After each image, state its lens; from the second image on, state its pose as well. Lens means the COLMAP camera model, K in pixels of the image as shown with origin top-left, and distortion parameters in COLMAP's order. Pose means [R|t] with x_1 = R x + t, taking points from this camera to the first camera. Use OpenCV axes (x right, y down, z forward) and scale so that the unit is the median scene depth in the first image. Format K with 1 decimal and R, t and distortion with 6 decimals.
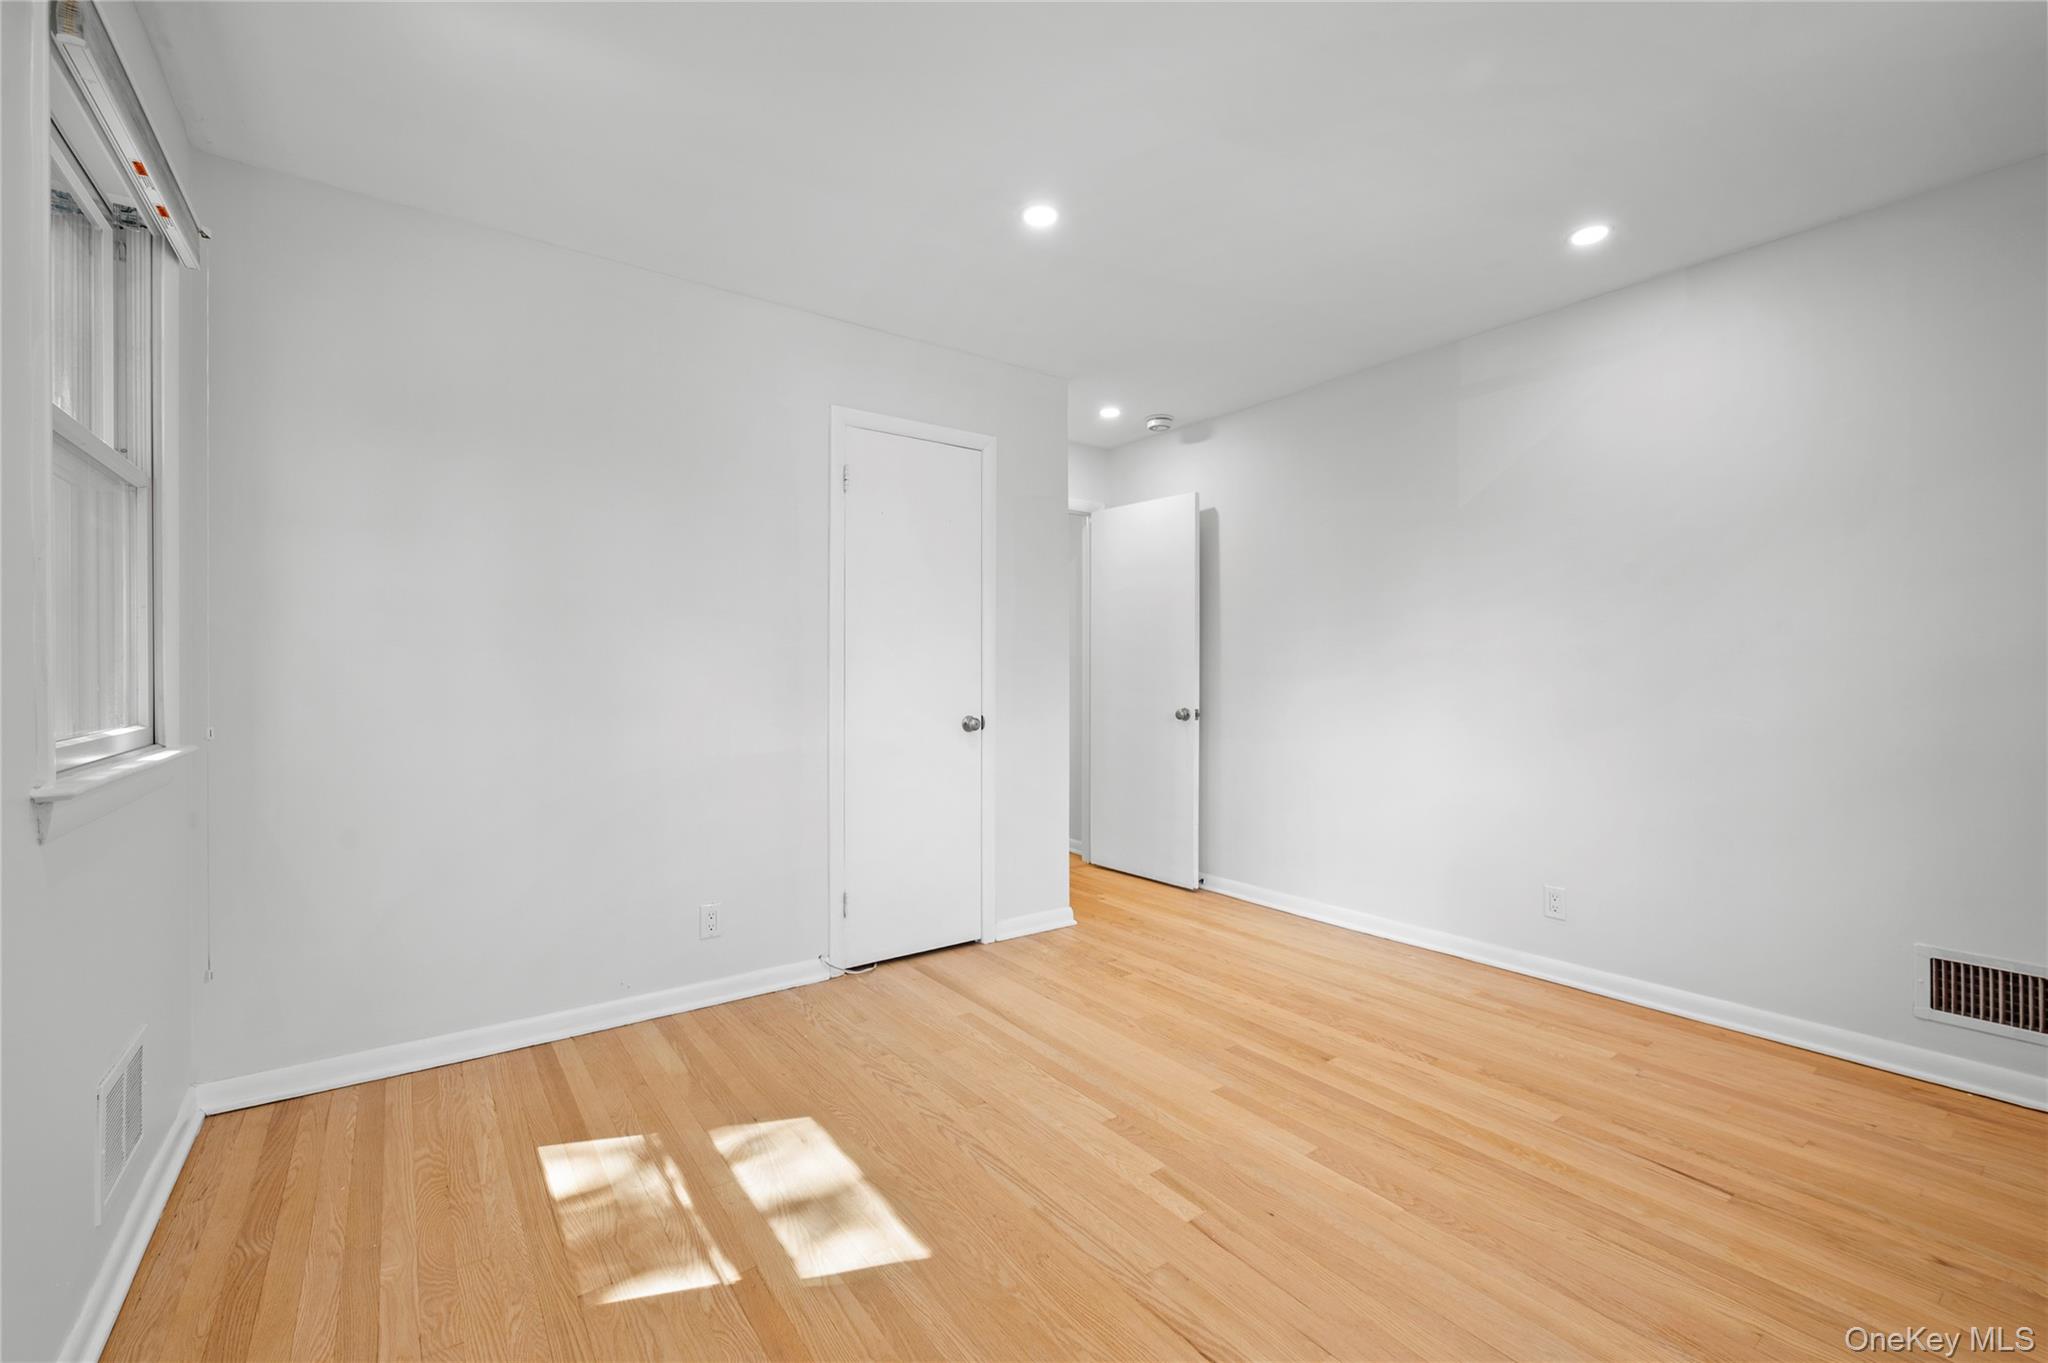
lens RADIAL K [[870.2, 0, 1028.7], [0, 870.2, 674.9], [0, 0, 1]] dist [0.001525, 0.000401]
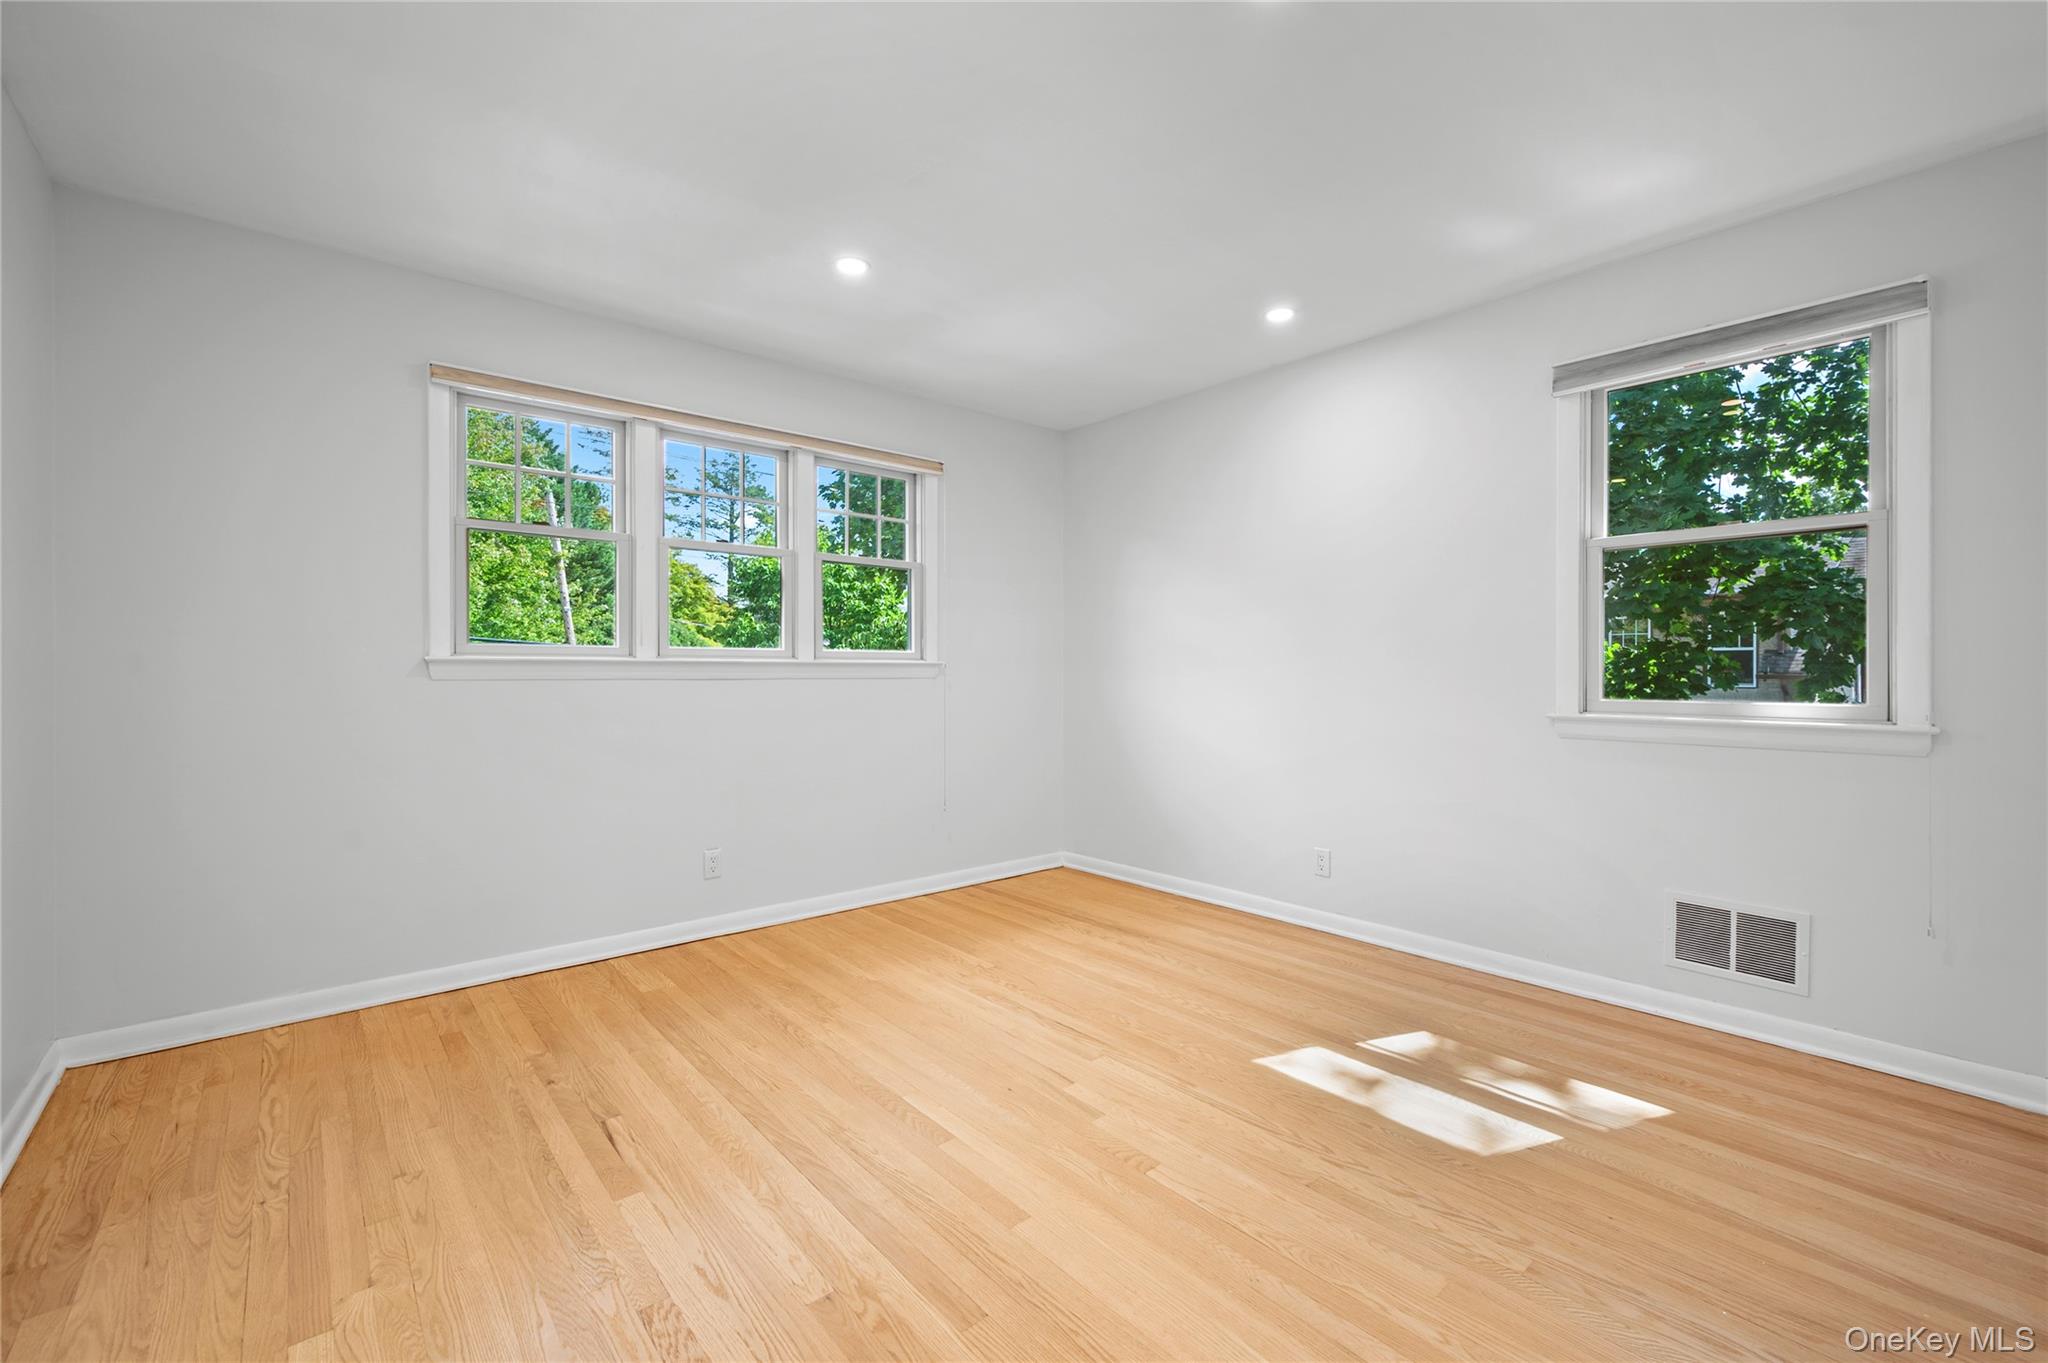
lens RADIAL K [[870.2, 0, 1022.2], [0, 870.2, 672.6], [0, 0, 1]] dist [0.001525, 0.000401]
pose [[-0.997667, 0.001610, -0.068244, 0.313130], [0.000834, 0.999935, 0.011398, -0.005764], [0.068258, 0.011314, -0.997604, 2.046640]]
